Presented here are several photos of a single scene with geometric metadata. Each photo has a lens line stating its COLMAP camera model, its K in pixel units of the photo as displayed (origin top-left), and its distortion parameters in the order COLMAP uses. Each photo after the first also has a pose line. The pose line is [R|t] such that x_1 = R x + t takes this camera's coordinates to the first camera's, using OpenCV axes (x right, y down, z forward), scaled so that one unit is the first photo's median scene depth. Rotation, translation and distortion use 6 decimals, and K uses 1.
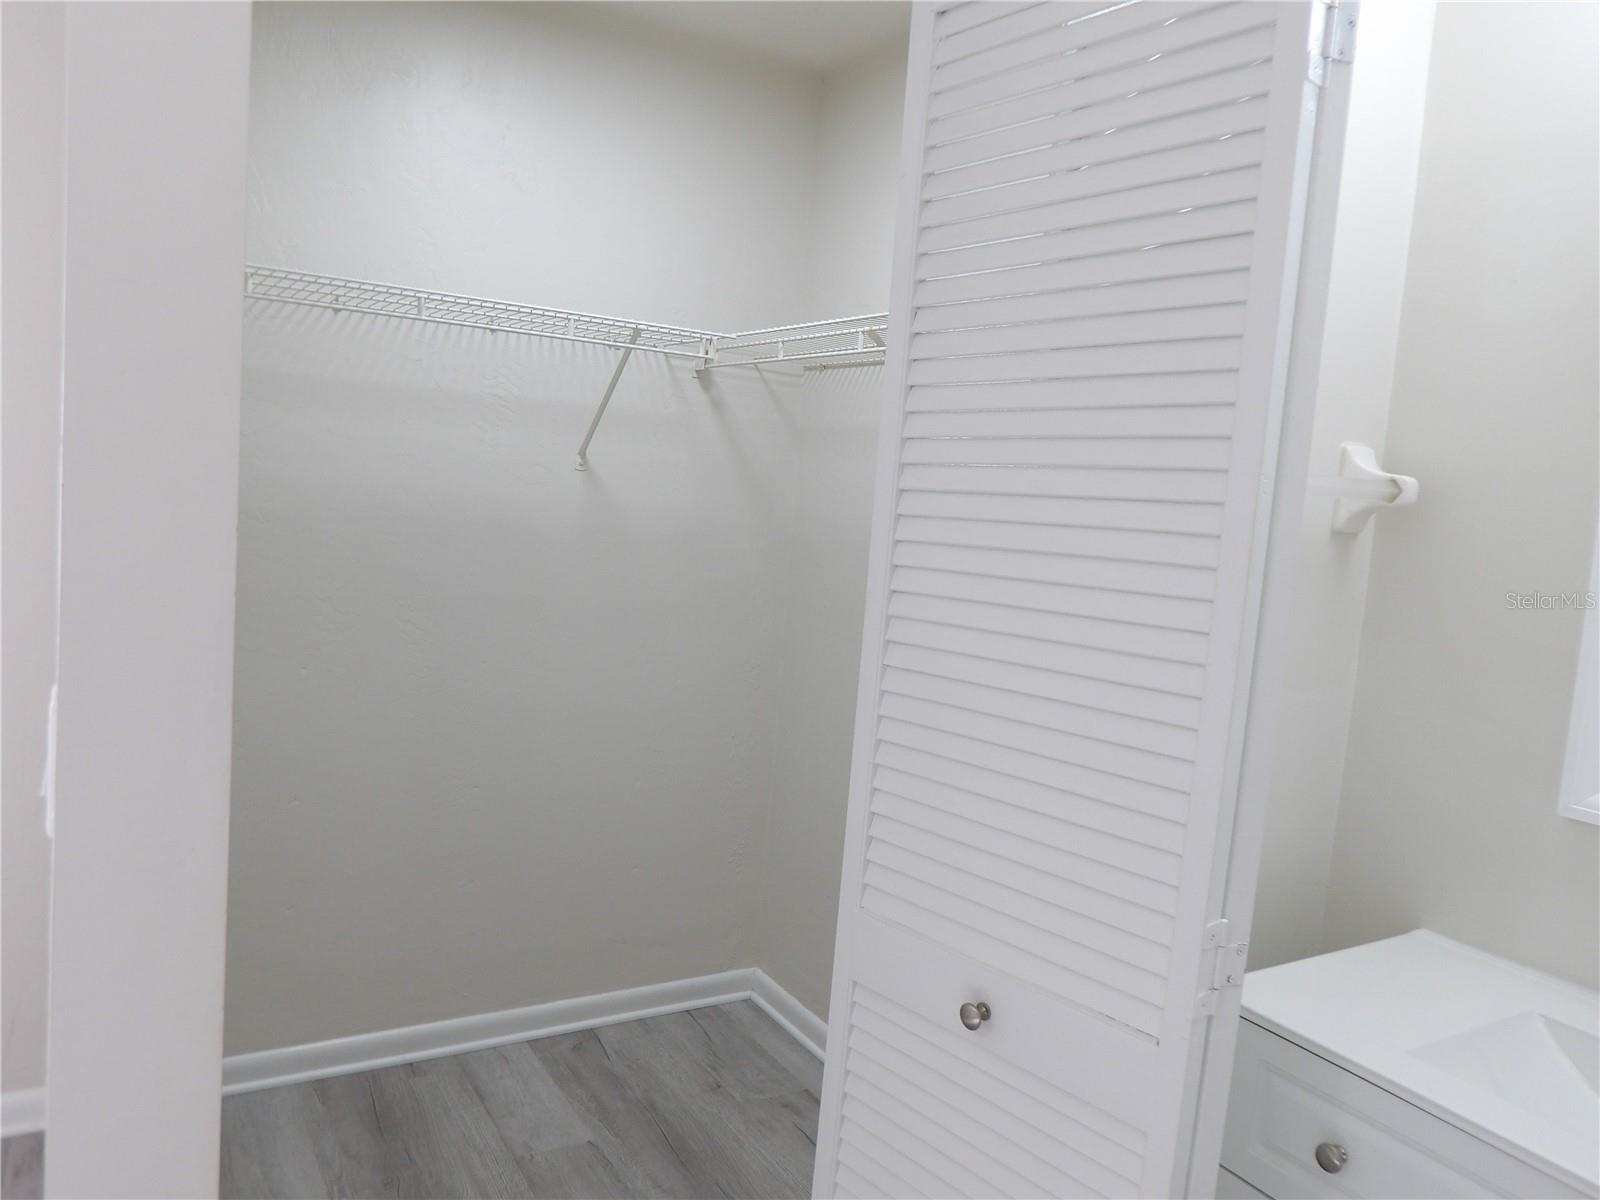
lens RADIAL K [[1144.3, 0, 783.8], [0, 1144.3, 607.7], [0, 0, 1]] dist [-0.035982, 0.017889]
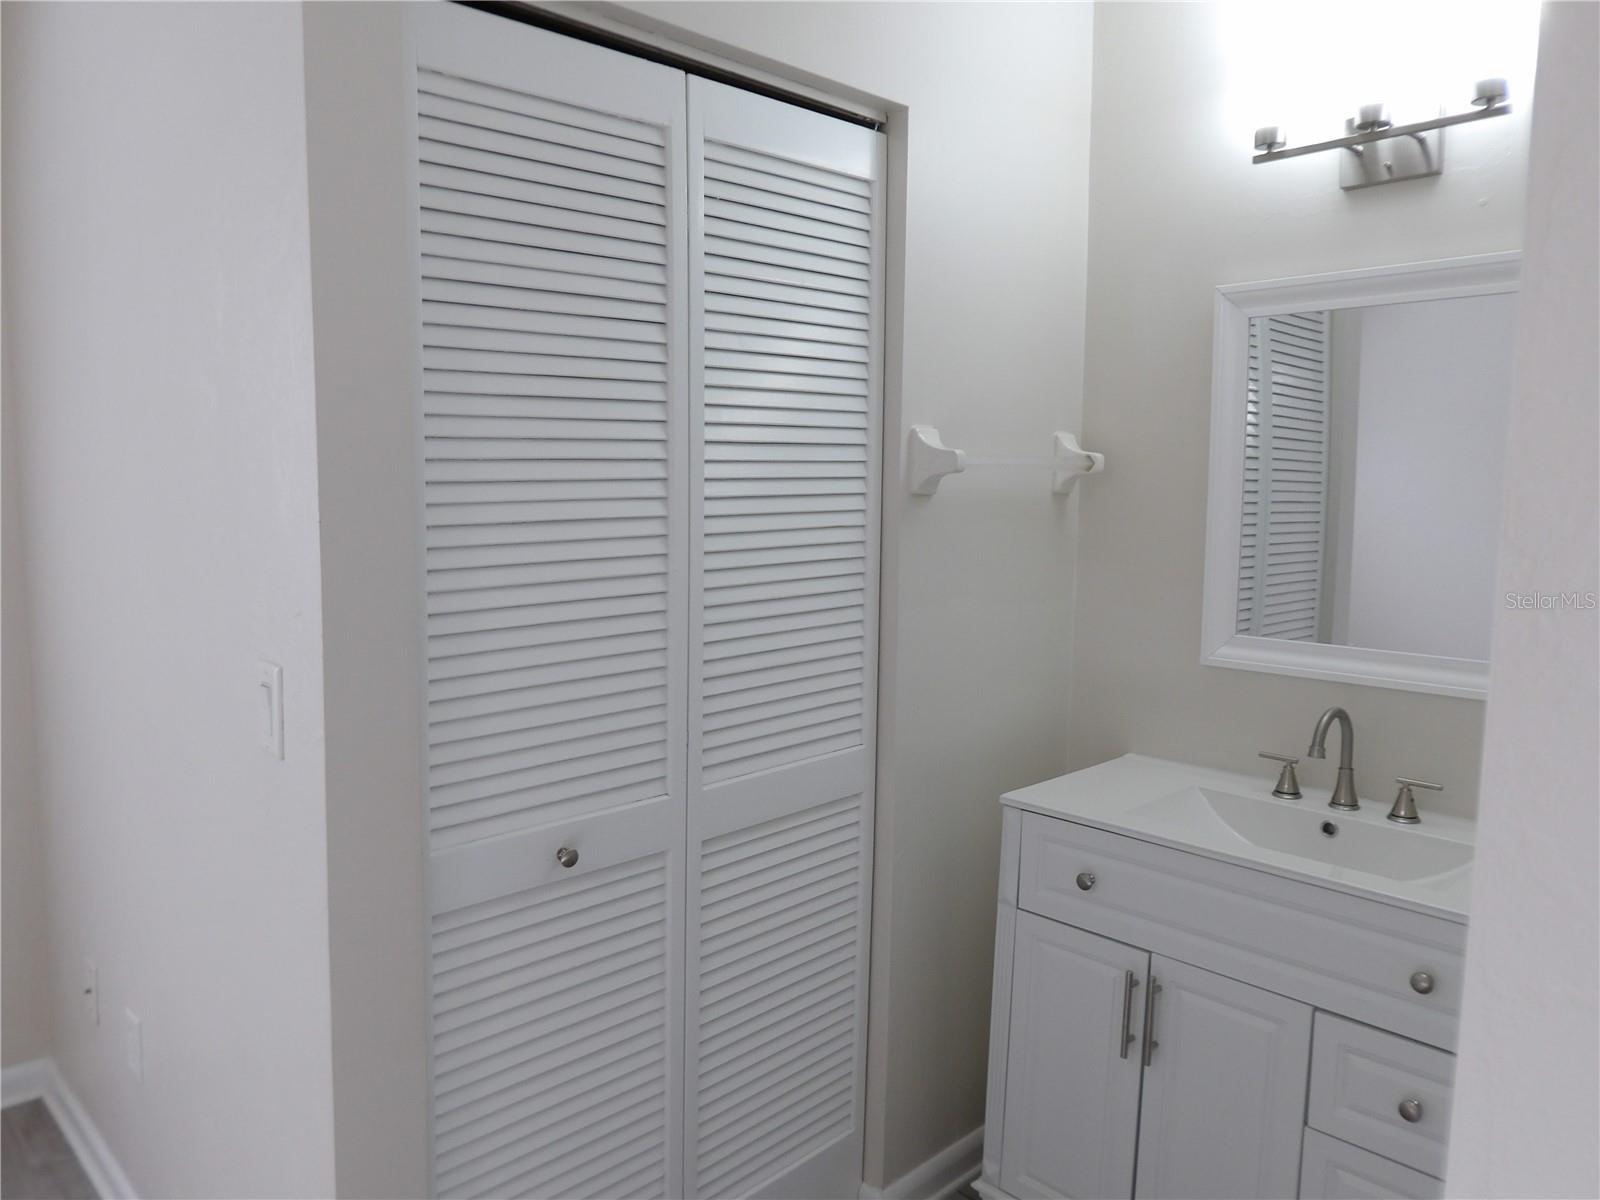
lens RADIAL K [[1144.3, 0, 754.1], [0, 1144.3, 606.9], [0, 0, 1]] dist [-0.035982, 0.017889]
pose [[0.977868, -0.095769, 0.186018, -0.187535], [0.089957, 0.995164, 0.039459, -0.013525], [-0.188898, -0.021852, 0.981754, -0.387369]]
